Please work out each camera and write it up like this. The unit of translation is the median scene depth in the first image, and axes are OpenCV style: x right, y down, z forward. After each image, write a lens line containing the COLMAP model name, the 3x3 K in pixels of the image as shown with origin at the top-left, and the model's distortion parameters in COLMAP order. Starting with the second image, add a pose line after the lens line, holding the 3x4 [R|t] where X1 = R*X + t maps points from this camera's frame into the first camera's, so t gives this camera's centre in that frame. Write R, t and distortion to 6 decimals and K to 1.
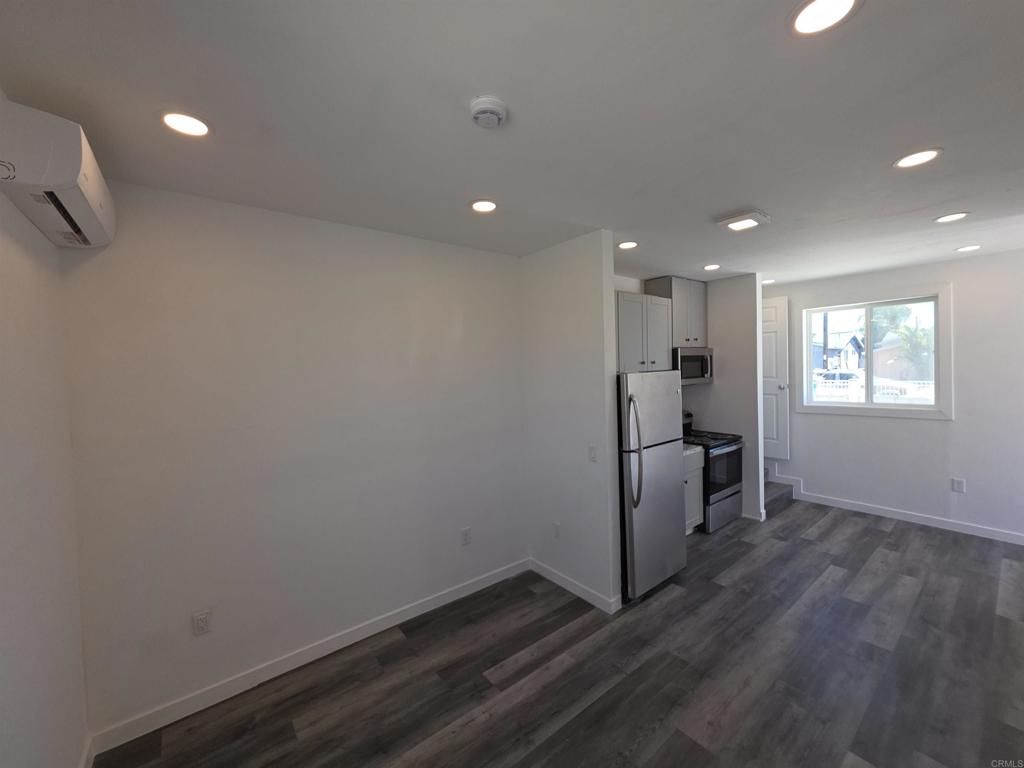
lens RADIAL K [[411.0, 0, 515.1], [0, 411.0, 380.7], [0, 0, 1]] dist [0.001034, -0.000017]
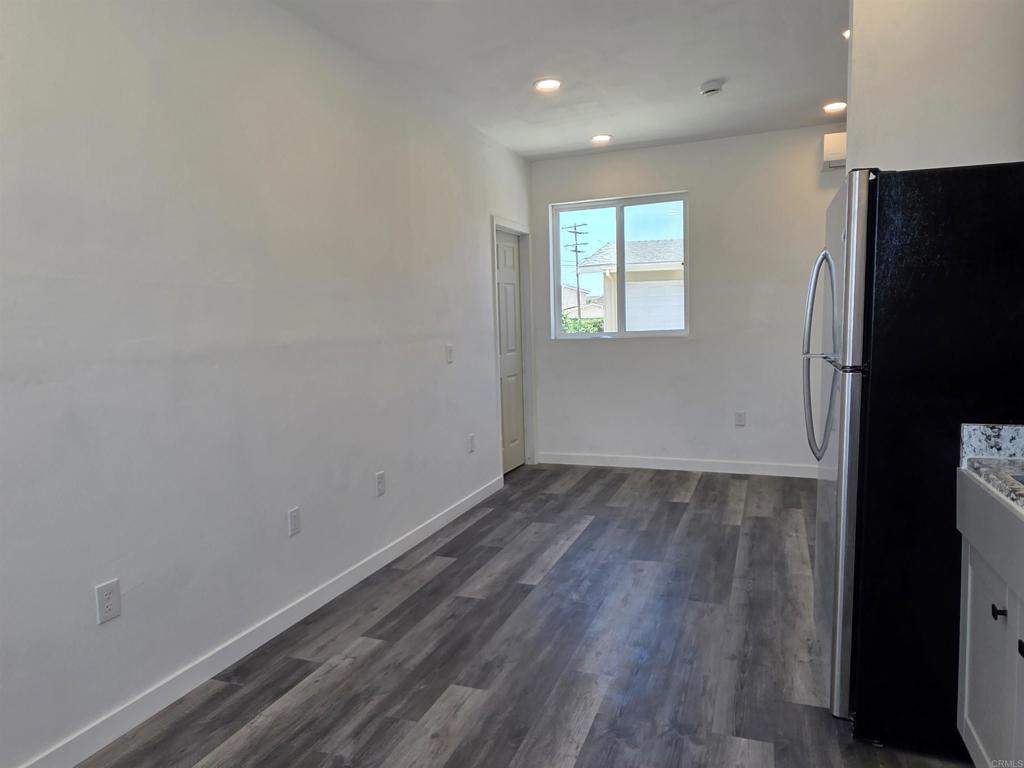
lens RADIAL K [[675.5, 0, 494.6], [0, 675.5, 385.7], [0, 0, 1]] dist [0.007159, -0.007910]
pose [[-0.871938, 0.100044, -0.479287, 1.069858], [0.039999, 0.990185, 0.133920, 0.072760], [0.487980, 0.097599, -0.867381, 1.532002]]
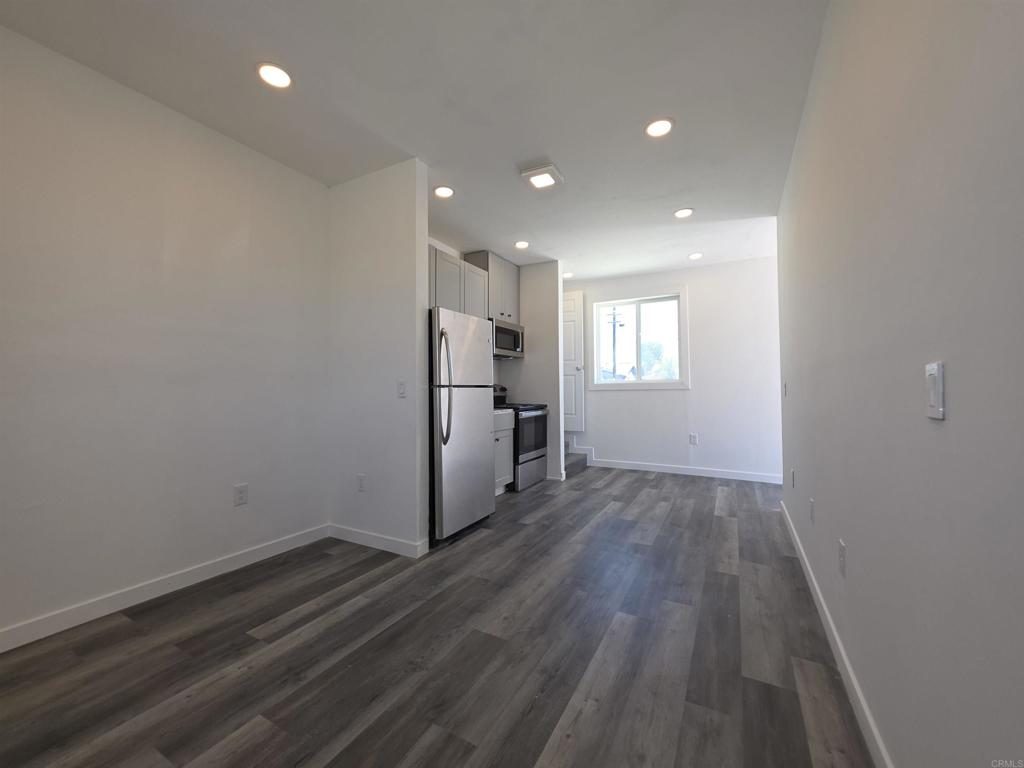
lens RADIAL K [[411.0, 0, 514.0], [0, 411.0, 378.7], [0, 0, 1]] dist [0.001034, -0.000017]
pose [[0.919239, 0.033714, 0.392253, 0.054350], [-0.008845, 0.997844, -0.065035, 0.211648], [-0.393600, 0.056313, 0.917555, 0.028140]]
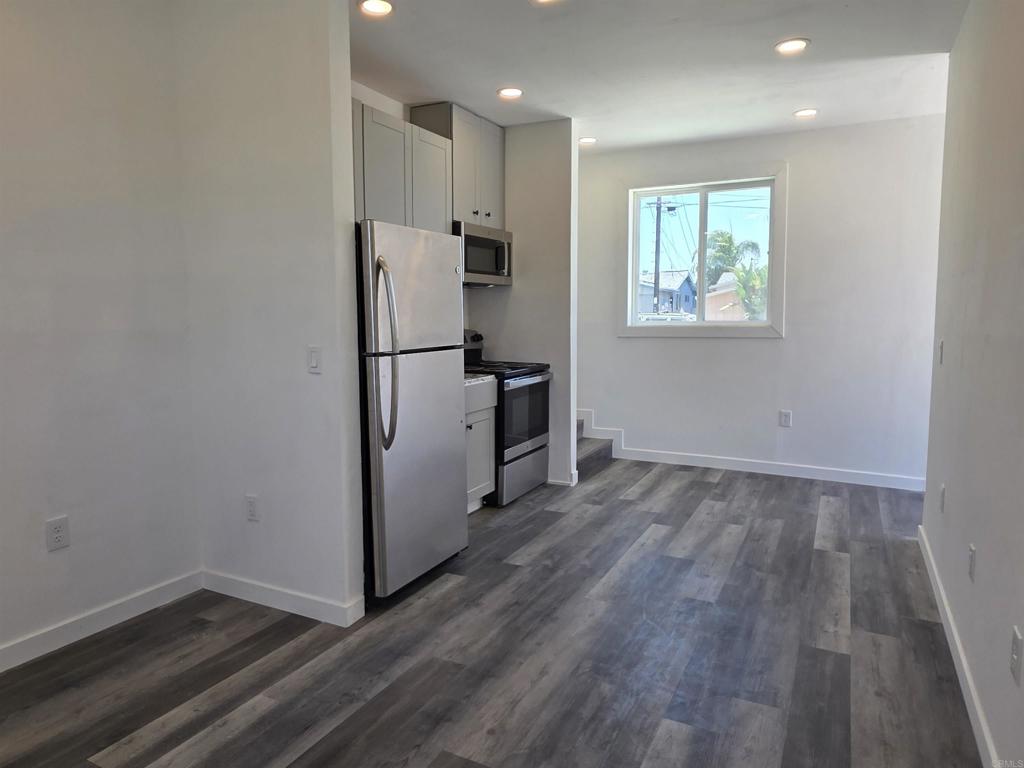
lens RADIAL K [[675.5, 0, 501.4], [0, 675.5, 377.4], [0, 0, 1]] dist [0.007159, -0.007910]
pose [[0.911985, -0.013234, 0.410010, 0.040954], [-0.011043, 0.998325, 0.056784, 0.144925], [-0.410075, -0.056314, 0.910311, 0.038404]]
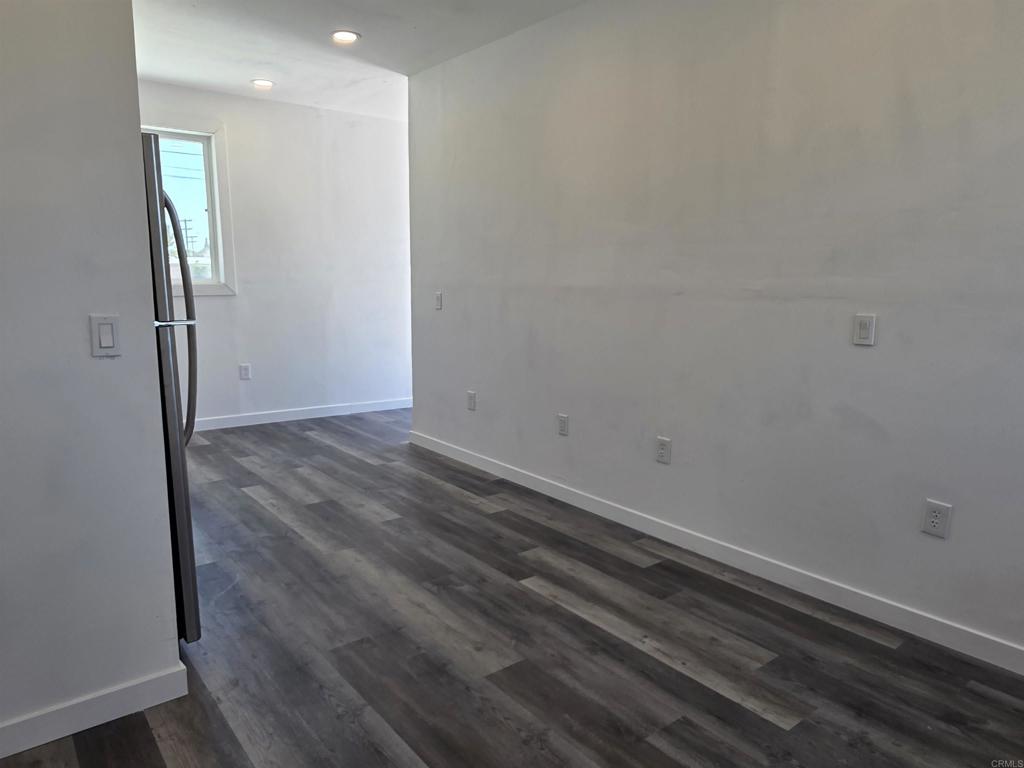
lens RADIAL K [[675.5, 0, 502.4], [0, 675.5, 380.3], [0, 0, 1]] dist [0.007159, -0.007910]
pose [[0.003290, -0.127180, 0.991874, -0.430082], [0.020009, 0.991689, 0.127089, 0.144147], [-0.999794, 0.019428, 0.005808, 0.630525]]
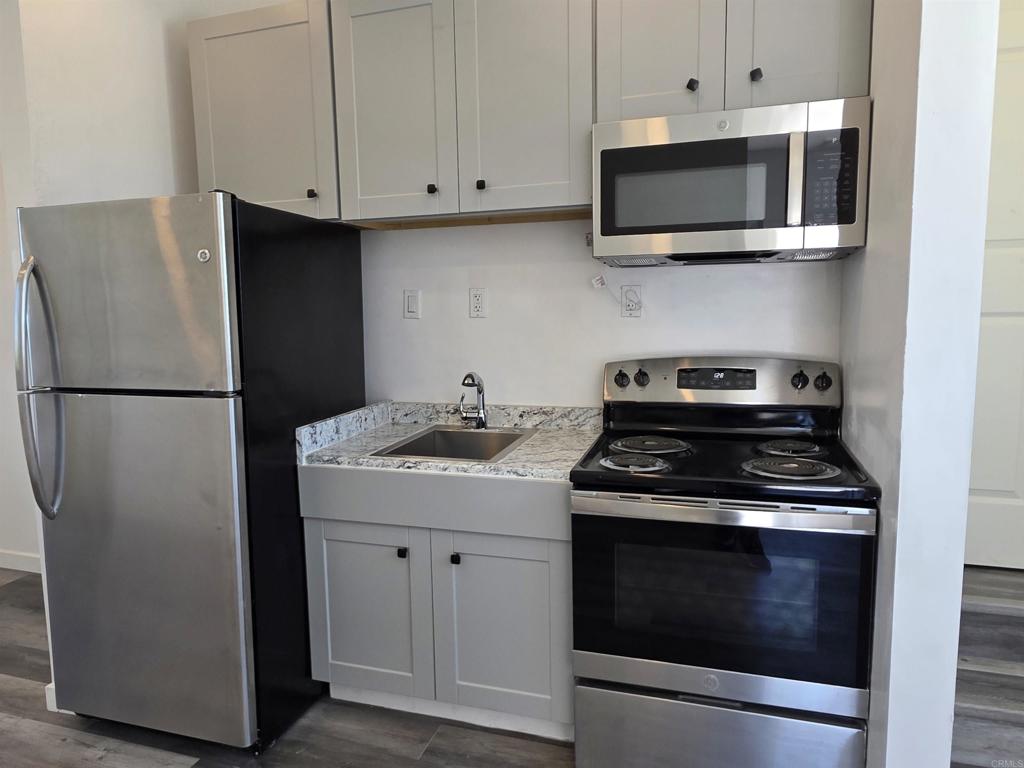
lens RADIAL K [[675.5, 0, 500.9], [0, 675.5, 382.6], [0, 0, 1]] dist [0.007159, -0.007910]
pose [[0.549987, 0.118363, -0.826744, 1.123777], [-0.024416, 0.991762, 0.125746, 0.060759], [0.834816, -0.048973, 0.548346, 0.995861]]
